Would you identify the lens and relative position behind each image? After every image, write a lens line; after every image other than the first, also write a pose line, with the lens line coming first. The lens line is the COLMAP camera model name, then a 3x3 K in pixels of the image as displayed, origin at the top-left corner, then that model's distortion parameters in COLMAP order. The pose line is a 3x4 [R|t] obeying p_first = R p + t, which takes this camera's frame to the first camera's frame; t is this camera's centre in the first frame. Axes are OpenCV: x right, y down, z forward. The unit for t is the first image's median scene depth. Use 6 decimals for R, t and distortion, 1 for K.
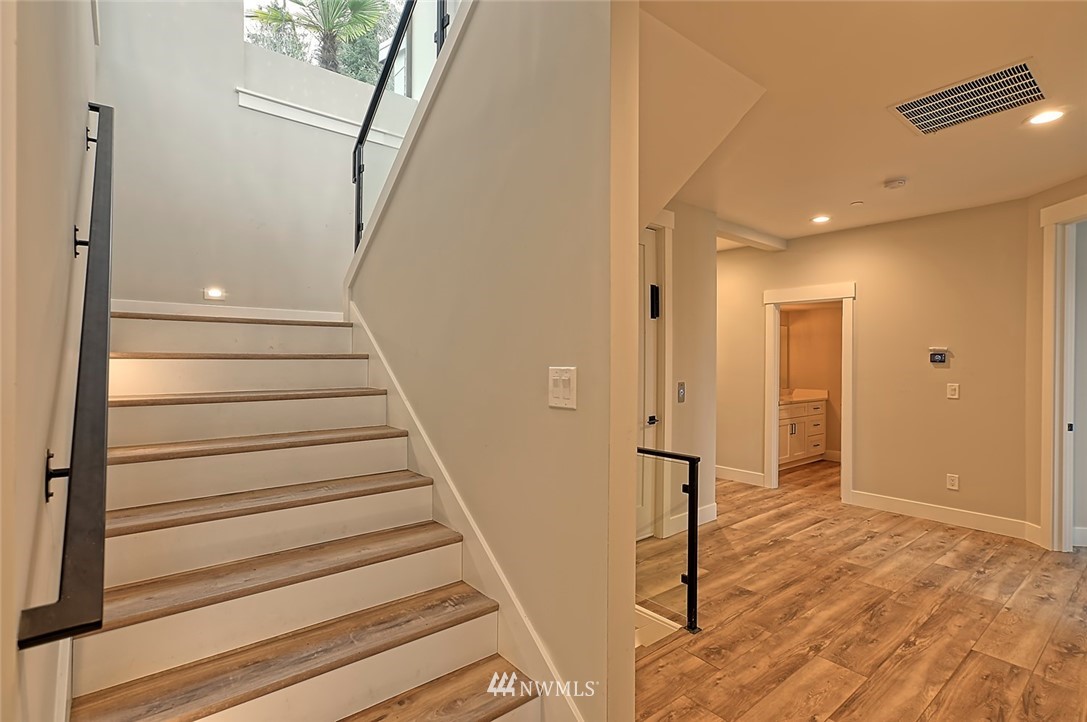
lens RADIAL K [[524.2, 0, 543.5], [0, 524.2, 361.0], [0, 0, 1]] dist [-0.001874, 0.007559]
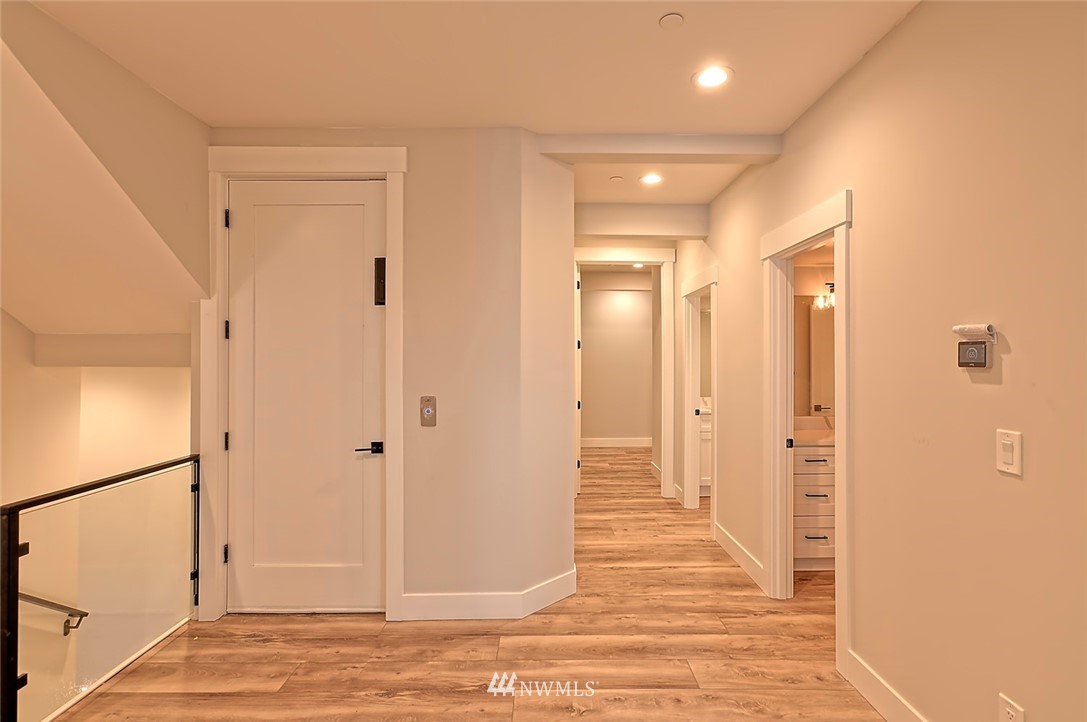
lens RADIAL K [[524.2, 0, 543.5], [0, 524.2, 361.0], [0, 0, 1]] dist [-0.001874, 0.007559]
pose [[0.773299, -0.007002, -0.634003, 0.760348], [0.004742, 0.999975, -0.005260, -0.000615], [0.634024, 0.001061, 0.773312, 0.546103]]
